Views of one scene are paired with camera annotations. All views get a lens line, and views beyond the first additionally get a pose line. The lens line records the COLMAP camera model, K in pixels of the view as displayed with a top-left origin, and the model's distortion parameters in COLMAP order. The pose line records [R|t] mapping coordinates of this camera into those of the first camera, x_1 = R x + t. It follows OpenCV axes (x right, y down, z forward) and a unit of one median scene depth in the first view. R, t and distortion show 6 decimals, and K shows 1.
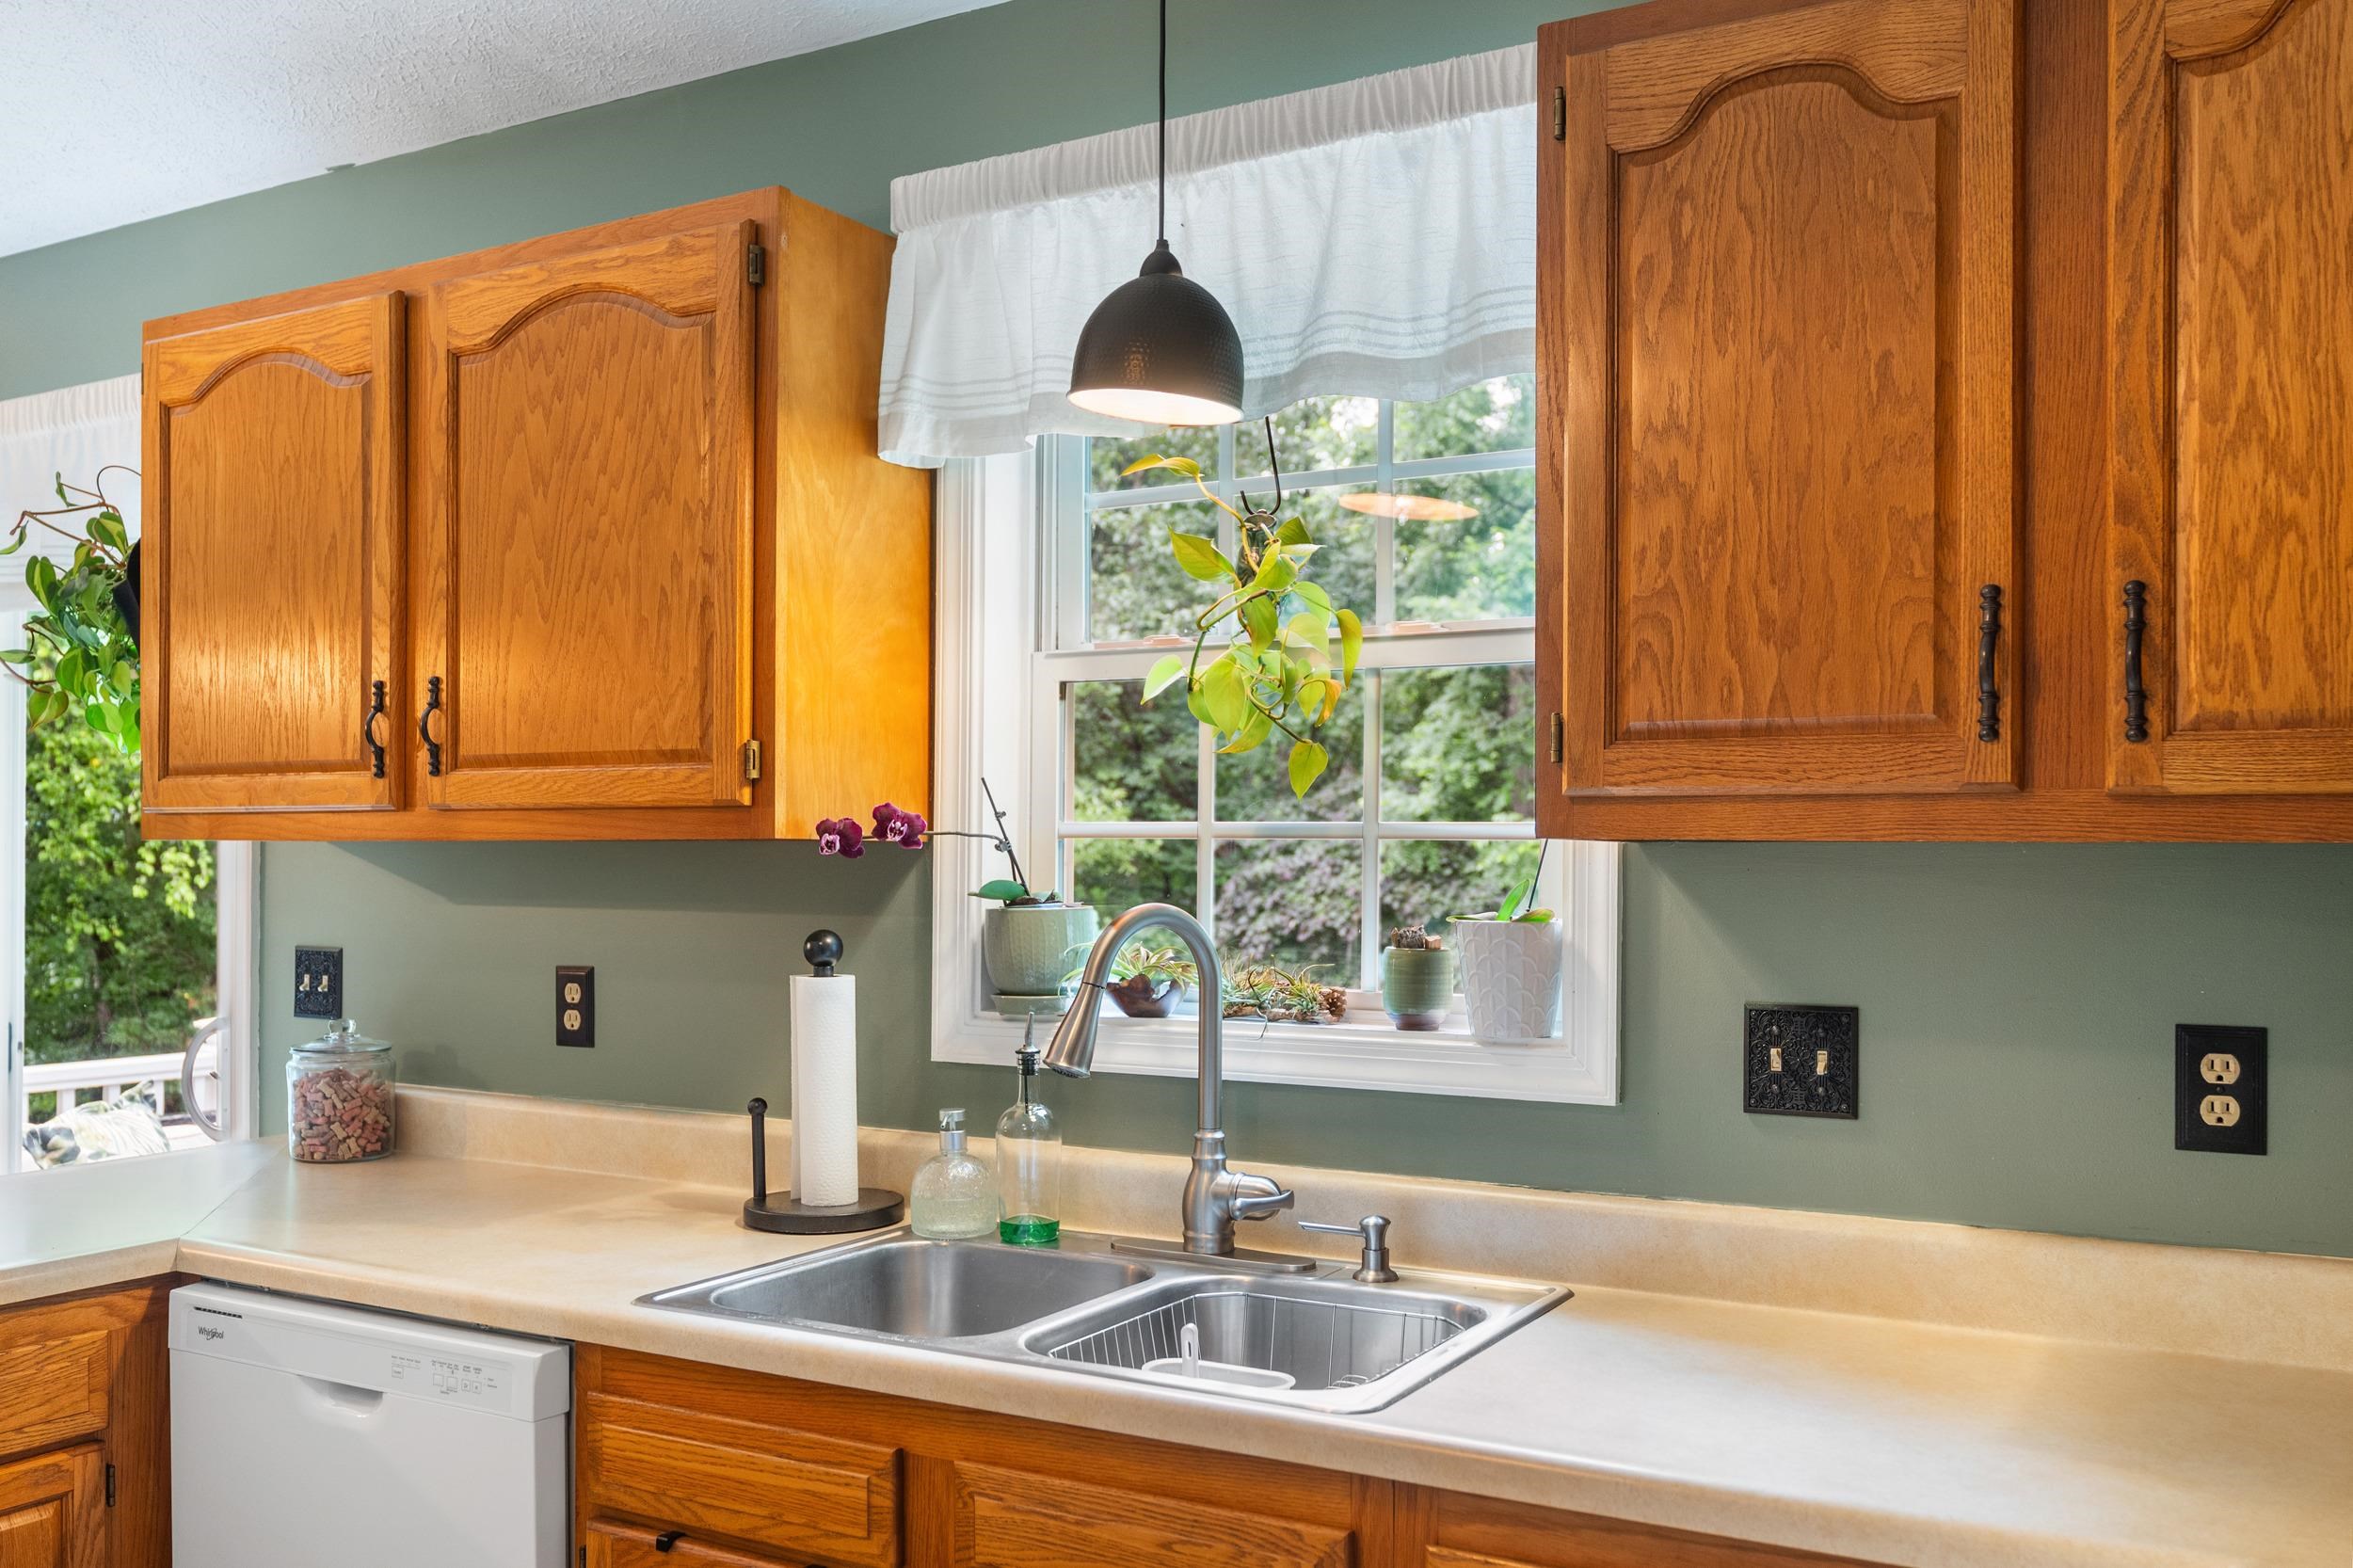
lens RADIAL K [[1976.6, 0, 1192.5], [0, 1976.6, 835.7], [0, 0, 1]] dist [-0.002724, -0.006191]
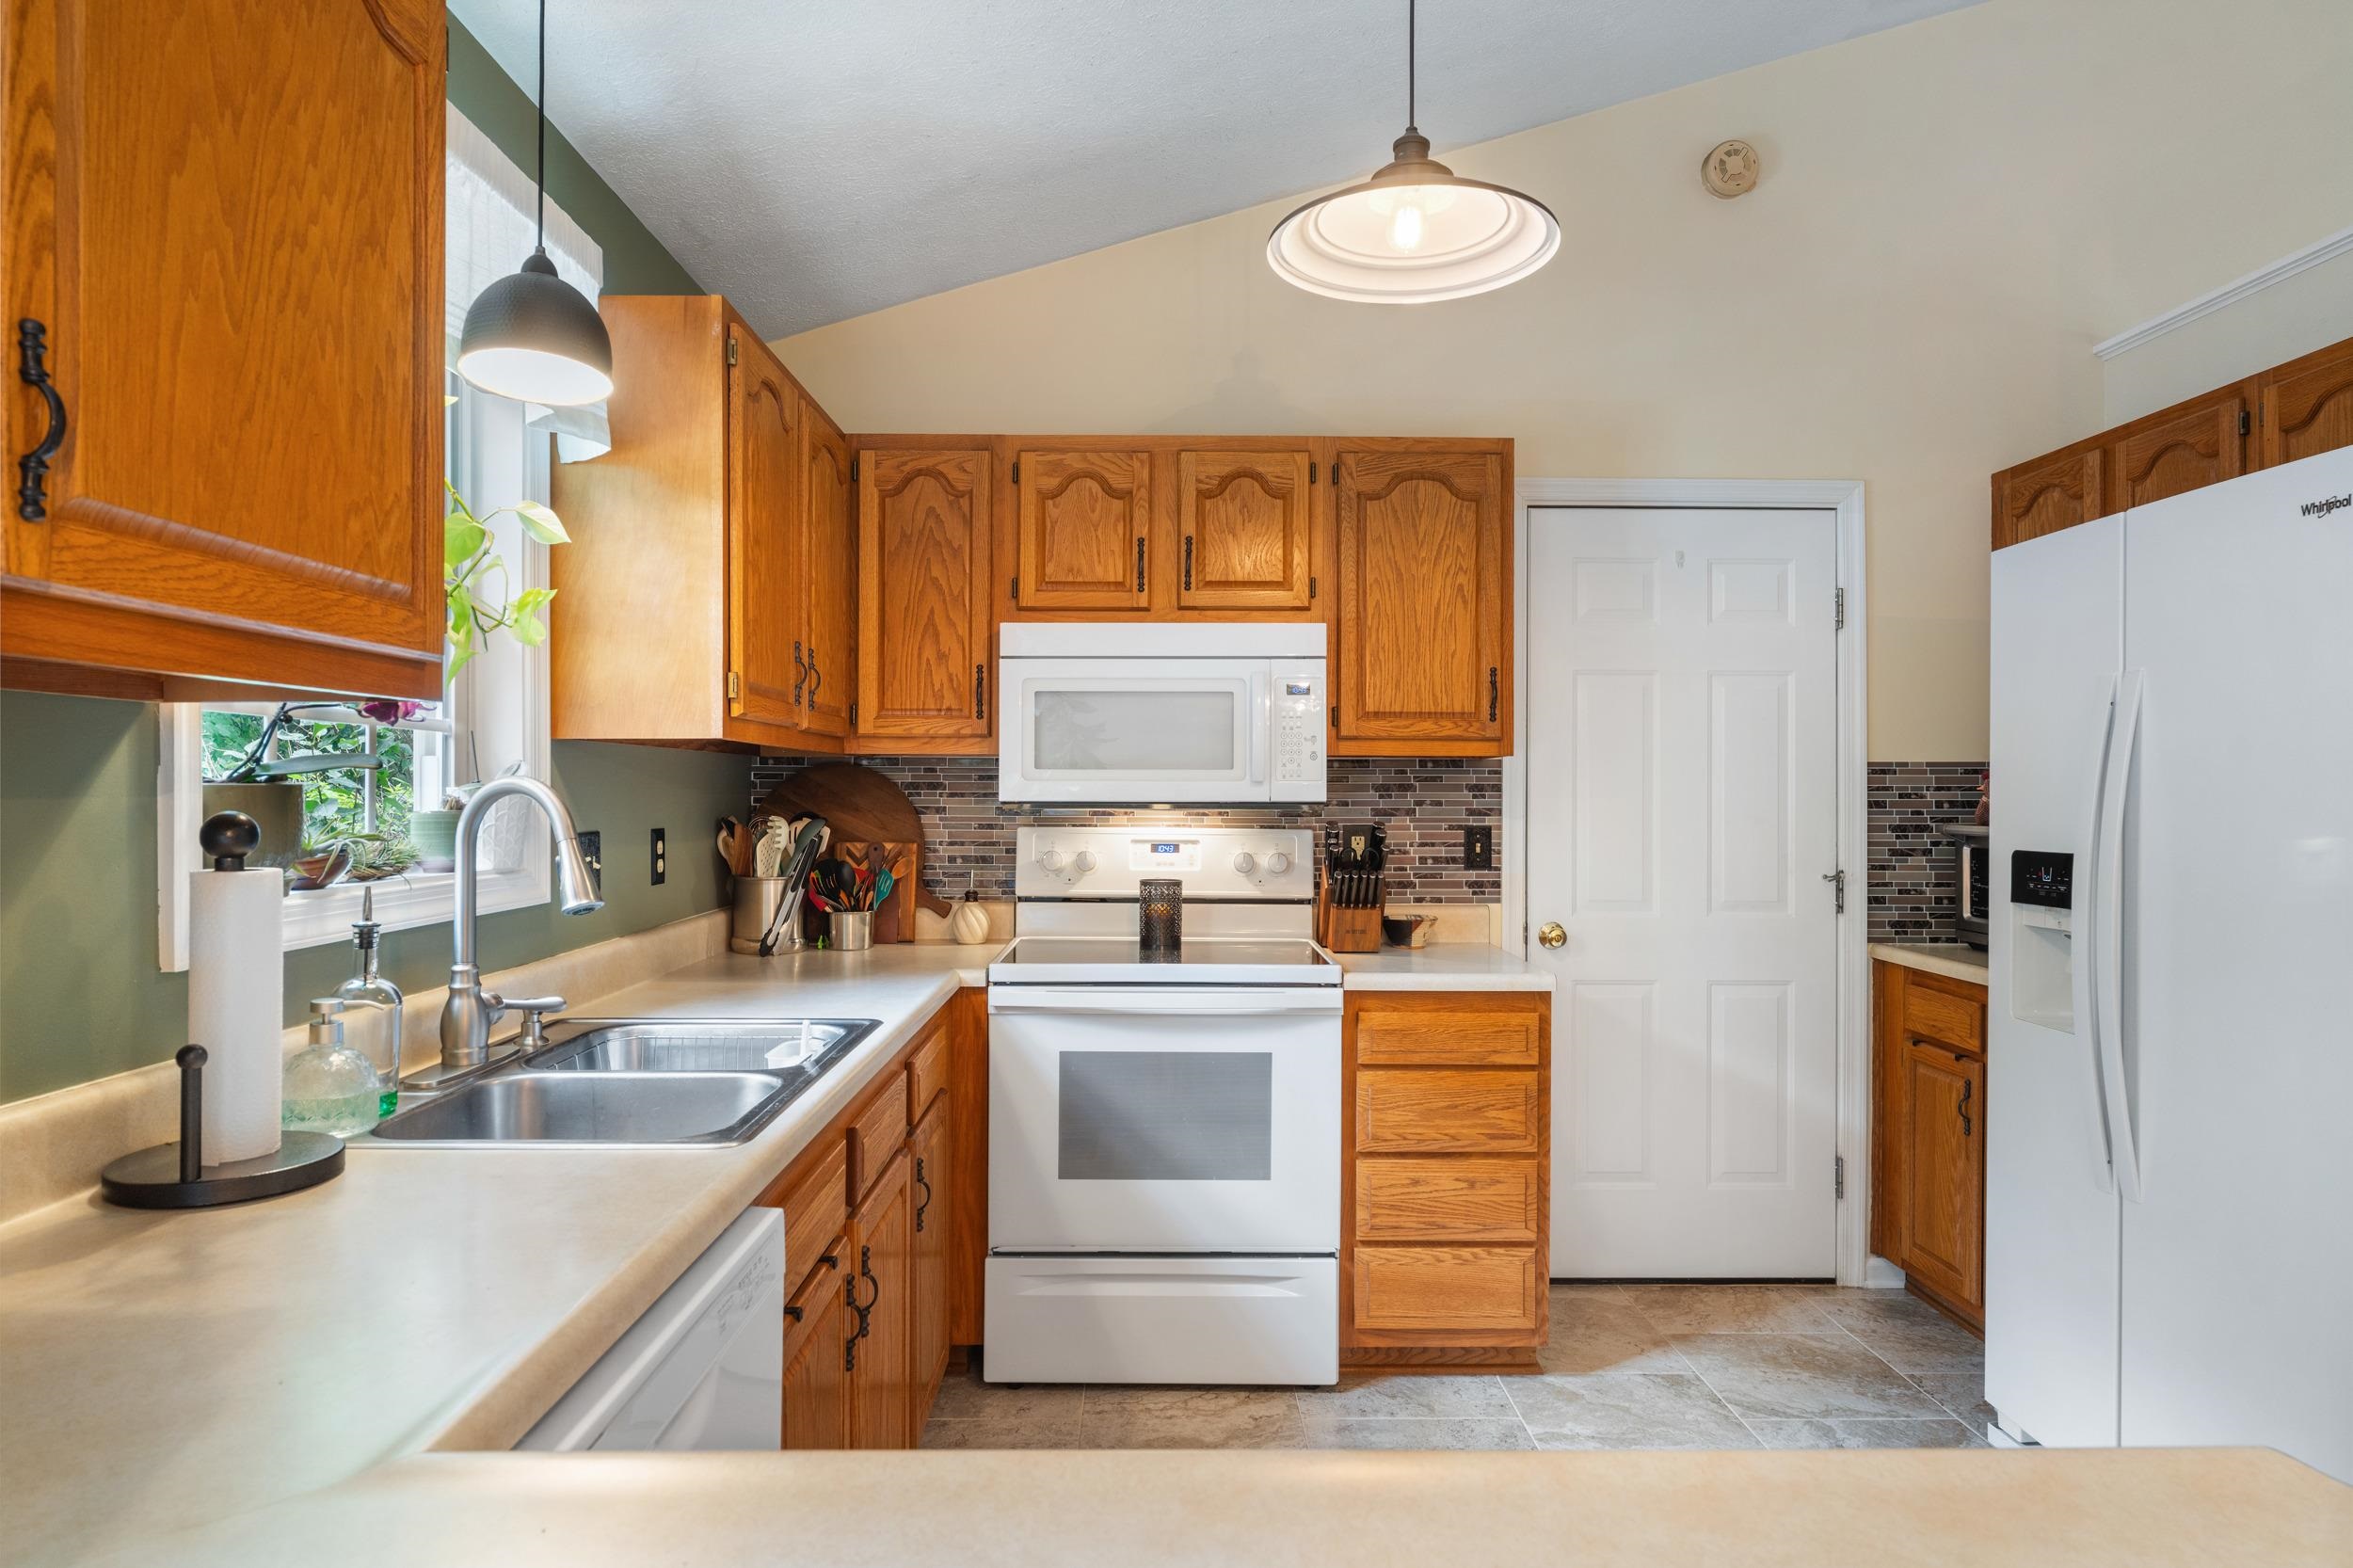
lens RADIAL K [[1379.0, 0, 1178.6], [0, 1379.0, 787.6], [0, 0, 1]] dist [-0.001733, -0.000168]
pose [[-0.504793, -0.000173, 0.863240, -0.927854], [-0.007446, 0.999964, -0.004153, 0.040484], [-0.863208, -0.008524, -0.504776, 1.035661]]
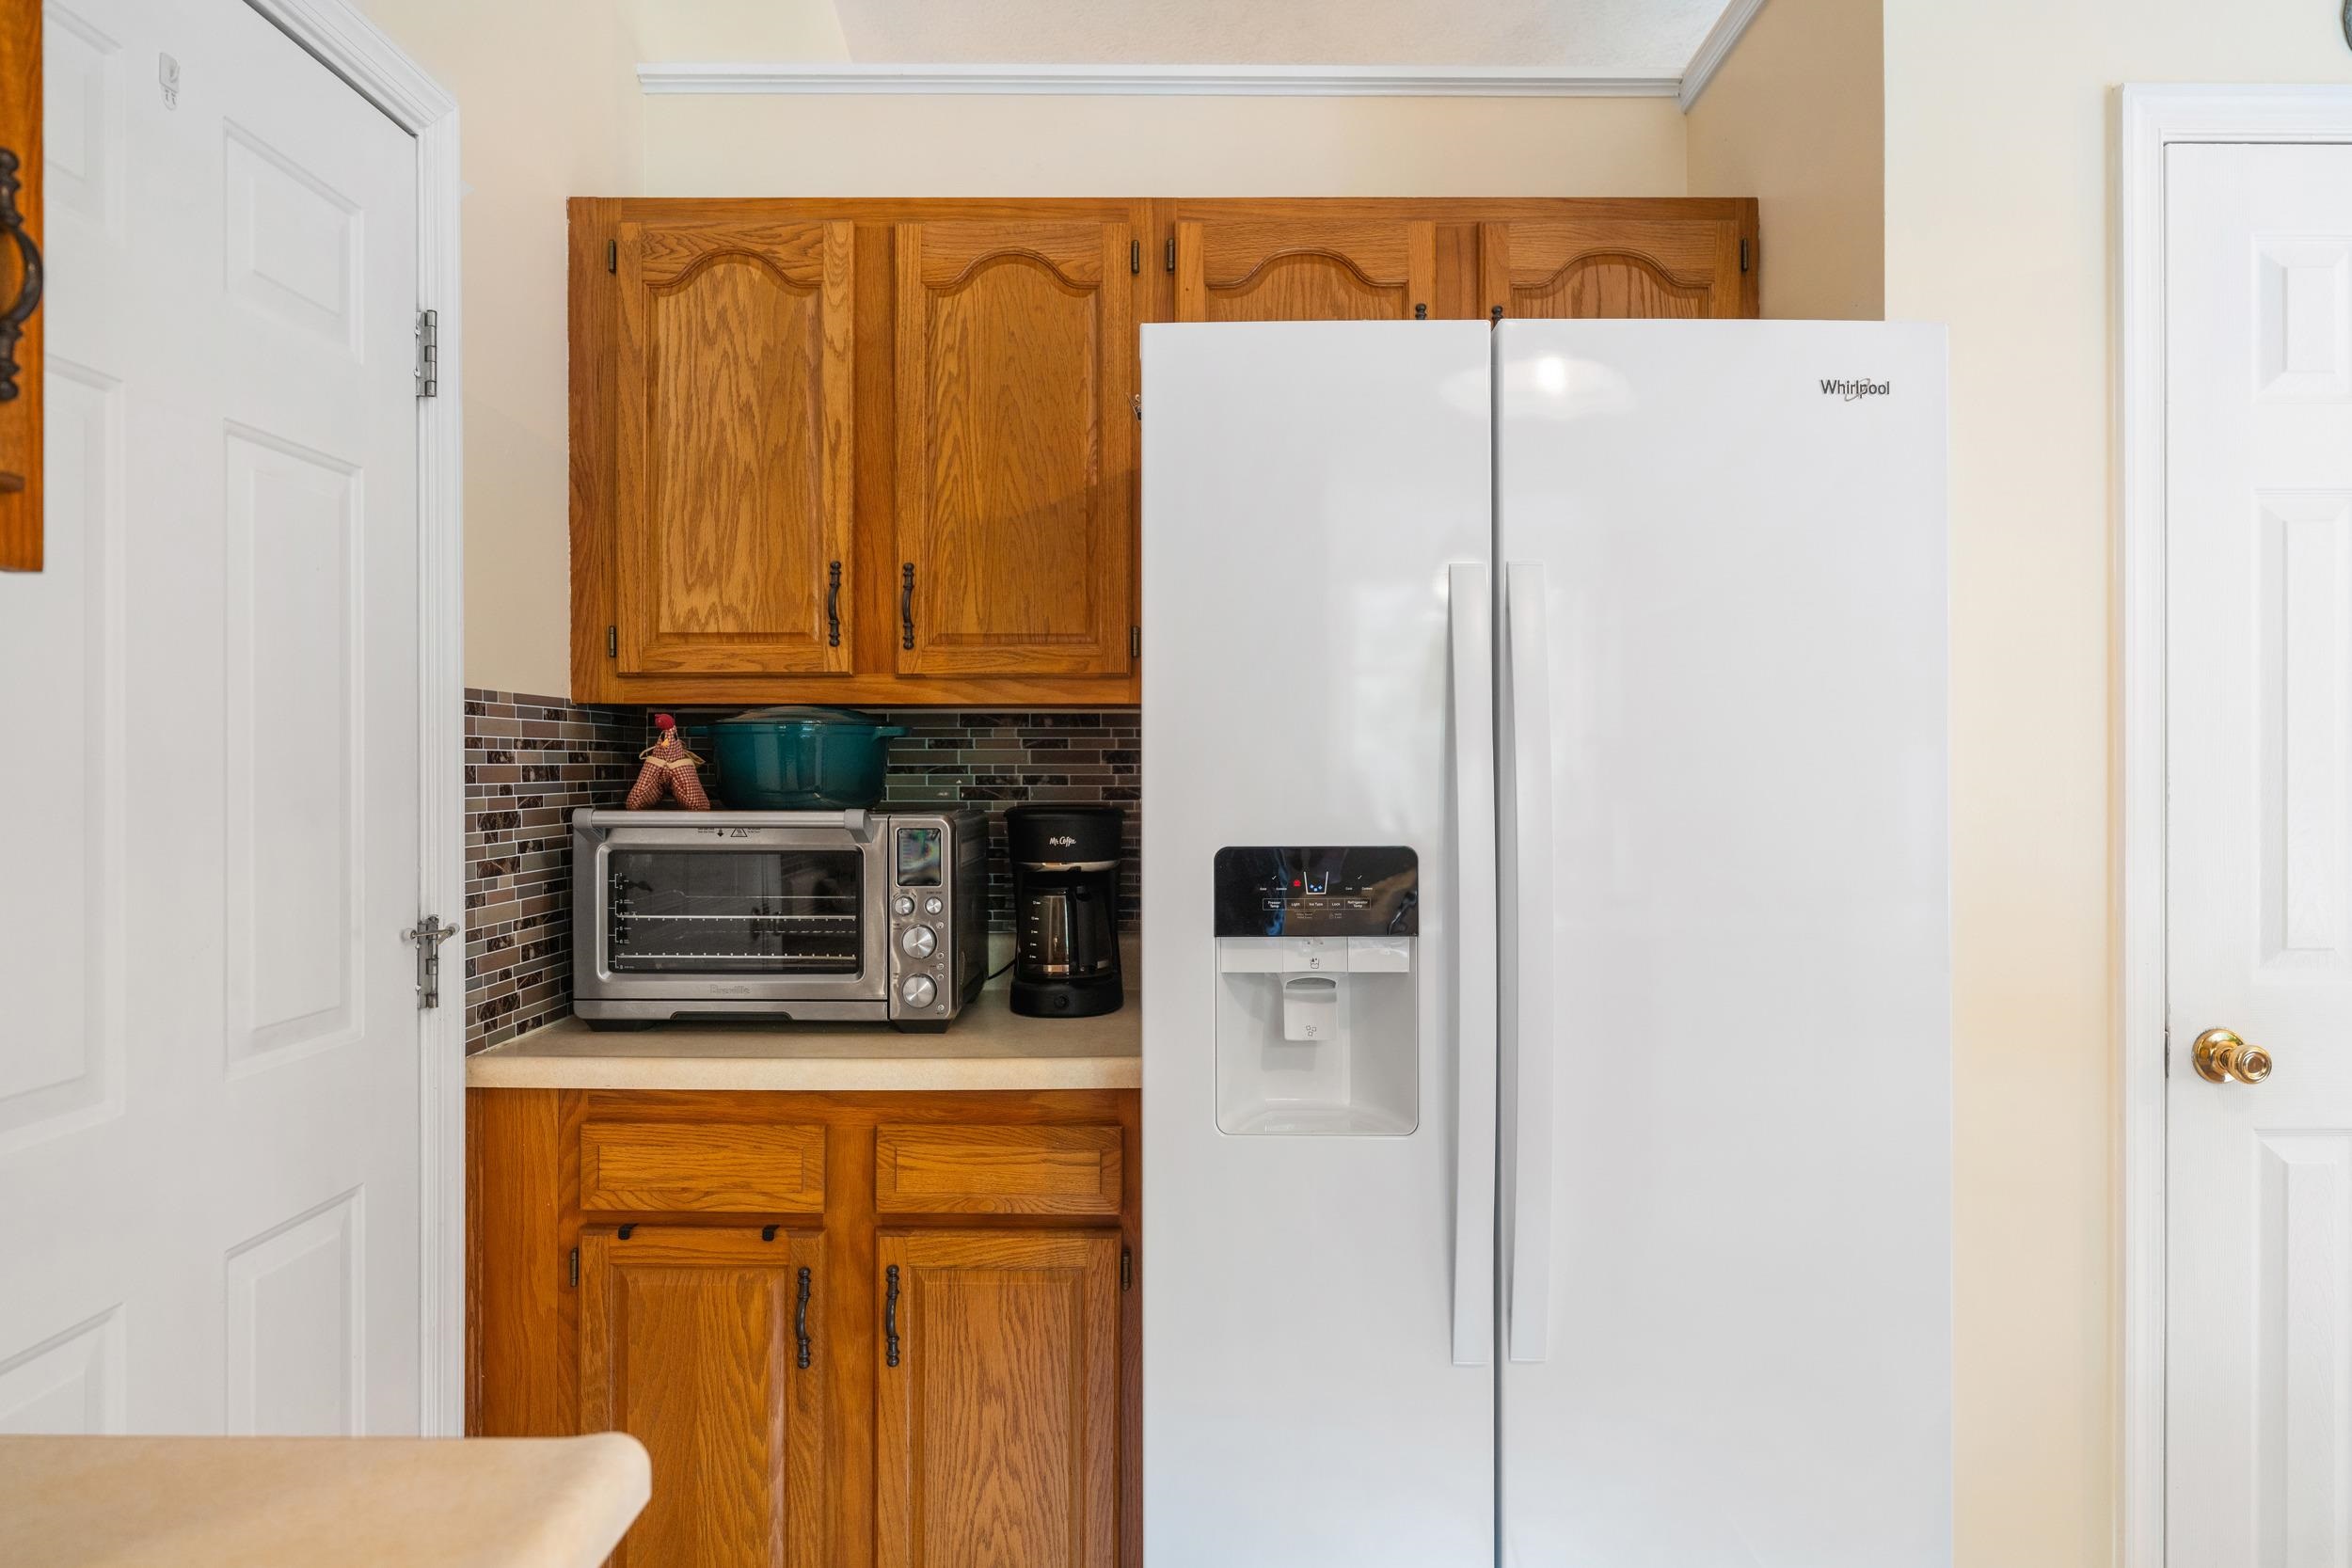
lens RADIAL K [[1421.3, 0, 1176.0], [0, 1421.3, 784.0], [0, 0, 1]] dist [-0.000056, -0.000129]
pose [[-0.873260, -0.002535, -0.487248, 0.071556], [-0.002531, 0.999997, -0.000667, 0.052404], [0.487248, 0.000651, -0.873264, 0.443438]]
